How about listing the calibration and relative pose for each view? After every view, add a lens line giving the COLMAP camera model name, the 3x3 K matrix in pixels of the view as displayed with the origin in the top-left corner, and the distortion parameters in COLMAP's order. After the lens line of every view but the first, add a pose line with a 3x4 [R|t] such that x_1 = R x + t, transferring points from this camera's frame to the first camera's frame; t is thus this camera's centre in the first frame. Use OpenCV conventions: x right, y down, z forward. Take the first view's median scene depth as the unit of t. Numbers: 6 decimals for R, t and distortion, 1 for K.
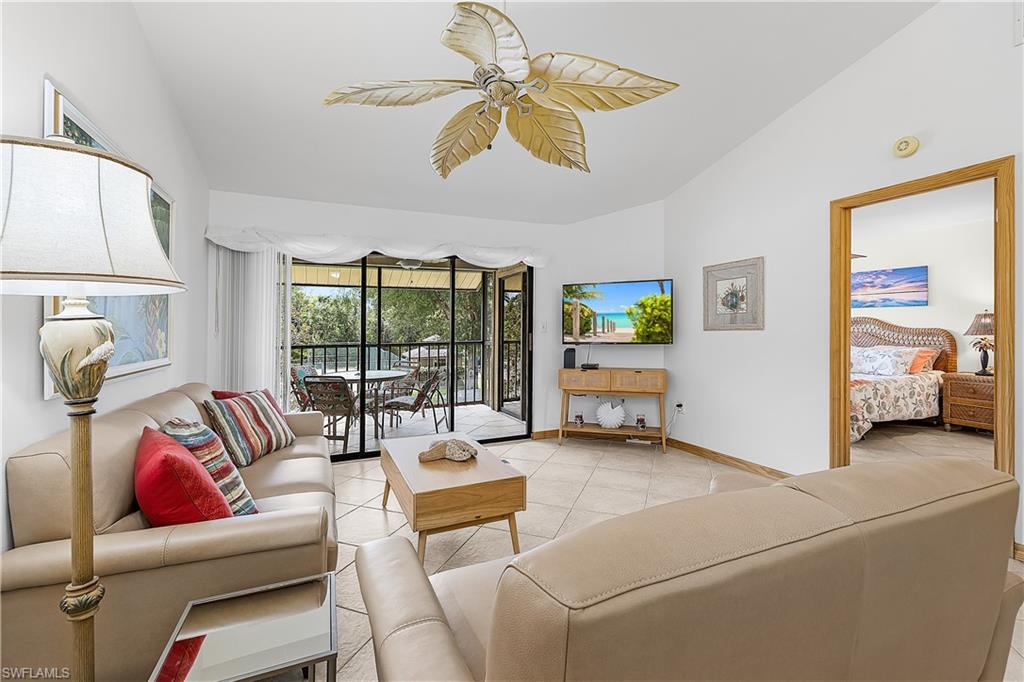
lens RADIAL K [[430.9, 0, 509.4], [0, 430.9, 330.2], [0, 0, 1]] dist [-0.000445, 0.000441]
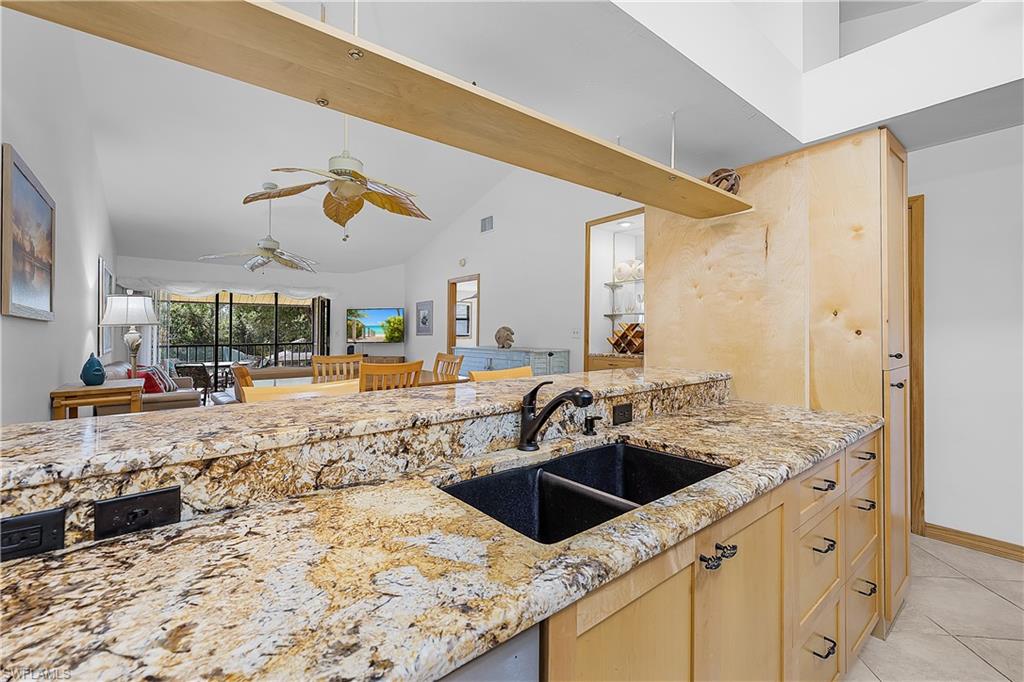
lens RADIAL K [[430.9, 0, 509.4], [0, 430.9, 330.2], [0, 0, 1]] dist [-0.000445, 0.000441]
pose [[0.966187, 0.004098, 0.257811, 0.316242], [-0.001779, 0.999956, -0.009228, -0.005322], [-0.257837, 0.008458, 0.966151, -0.879788]]
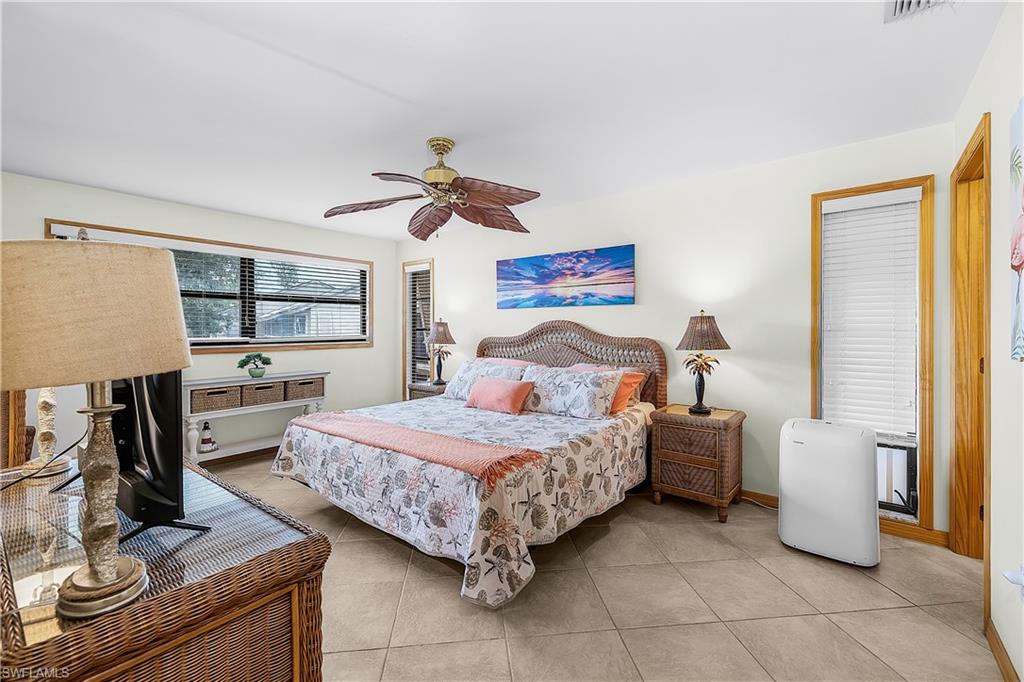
lens RADIAL K [[430.9, 0, 509.4], [0, 430.9, 330.2], [0, 0, 1]] dist [-0.000445, 0.000441]
pose [[0.883959, 0.010528, 0.467447, 0.567204], [-0.005081, 0.999904, -0.012911, -0.007816], [-0.467538, 0.009037, 0.883927, 0.582015]]
